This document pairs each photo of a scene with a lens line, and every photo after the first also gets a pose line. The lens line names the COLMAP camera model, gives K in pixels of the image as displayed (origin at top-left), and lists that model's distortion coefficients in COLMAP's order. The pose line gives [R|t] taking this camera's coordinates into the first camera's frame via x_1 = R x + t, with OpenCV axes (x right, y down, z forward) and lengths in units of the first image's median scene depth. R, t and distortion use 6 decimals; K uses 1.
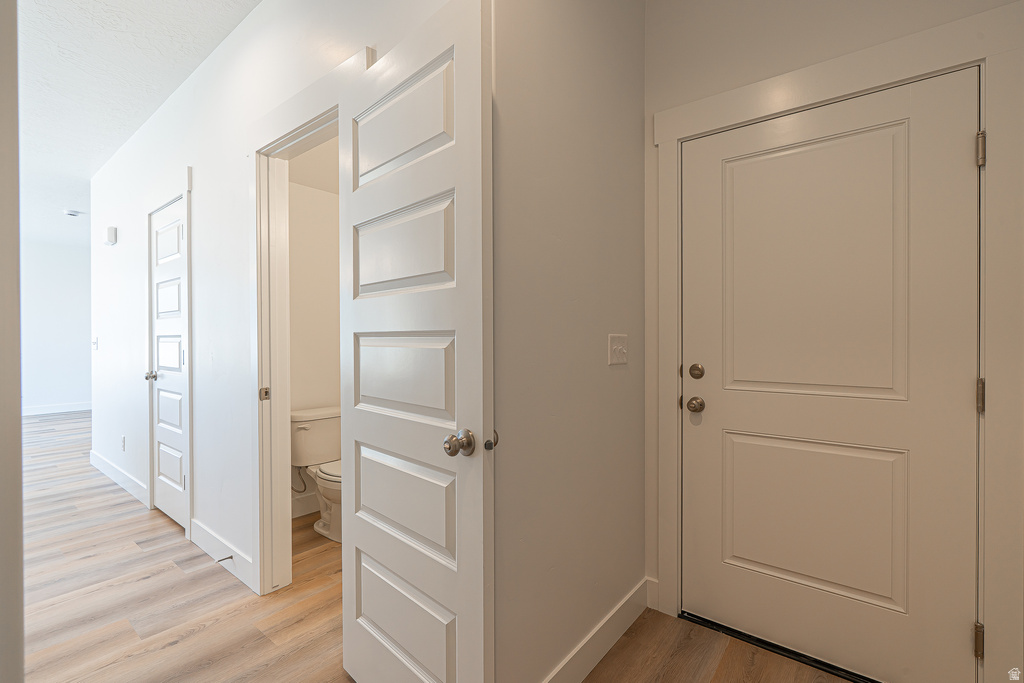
lens RADIAL K [[465.7, 0, 510.8], [0, 465.7, 338.0], [0, 0, 1]] dist [-0.009392, 0.001538]
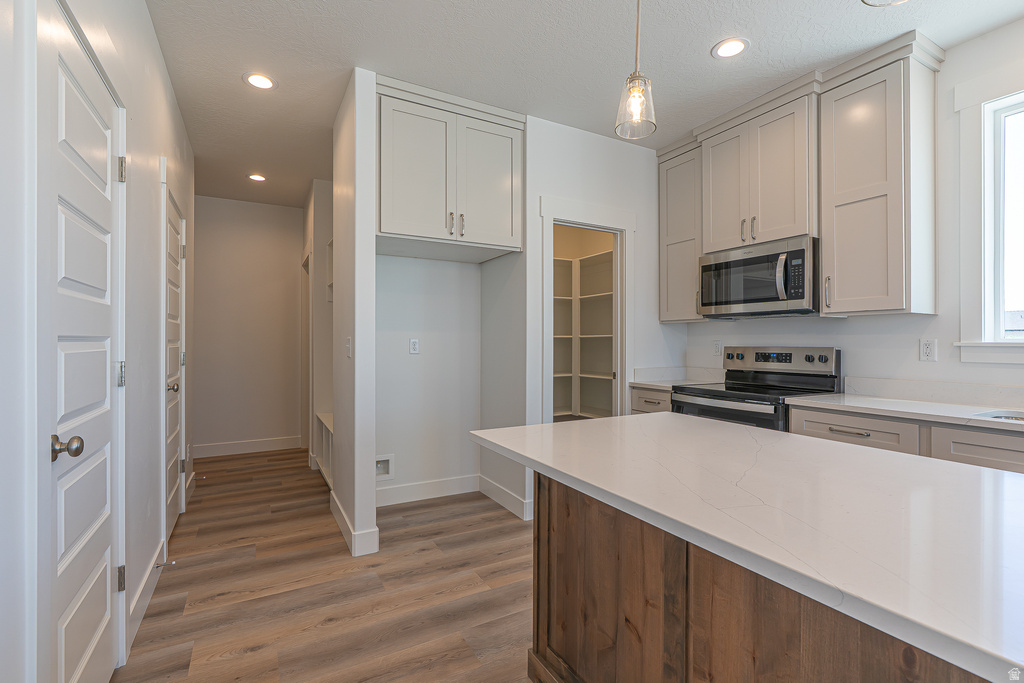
lens RADIAL K [[465.7, 0, 508.5], [0, 465.7, 340.4], [0, 0, 1]] dist [-0.009392, 0.001538]
pose [[-0.923004, -0.002266, 0.384784, -1.595043], [0.000575, 0.999973, 0.007268, -0.007641], [-0.384791, 0.006929, -0.922978, 1.548037]]
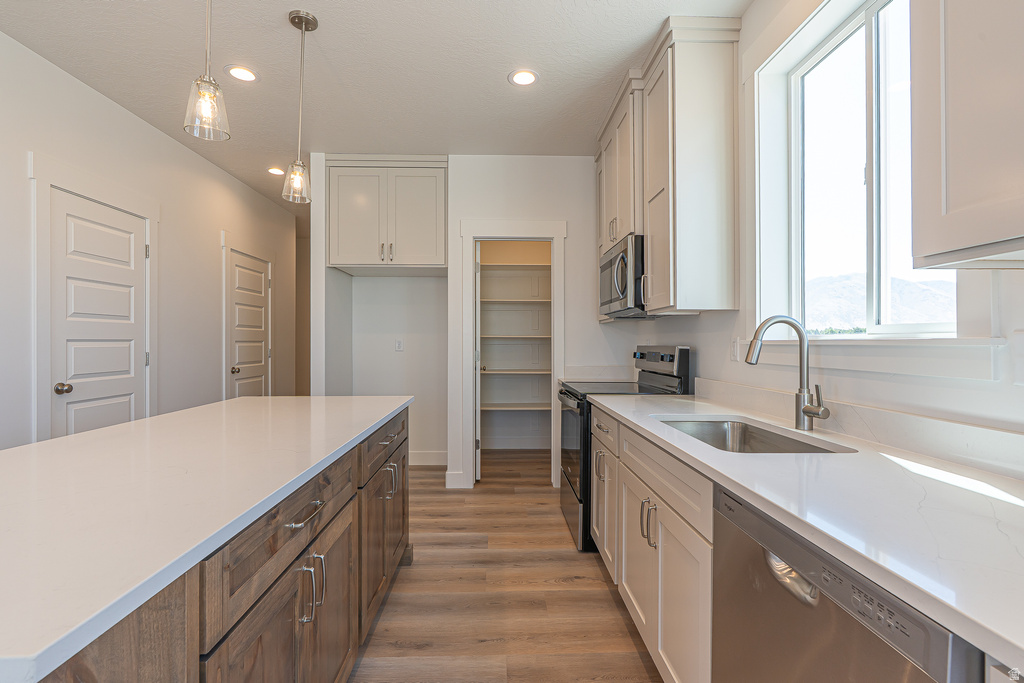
lens RADIAL K [[465.7, 0, 513.3], [0, 465.7, 341.3], [0, 0, 1]] dist [-0.009392, 0.001538]
pose [[-0.650134, 0.000529, 0.759819, -2.470635], [0.007484, 0.999956, 0.005708, -0.002614], [-0.759783, 0.009397, -0.650109, 1.194910]]
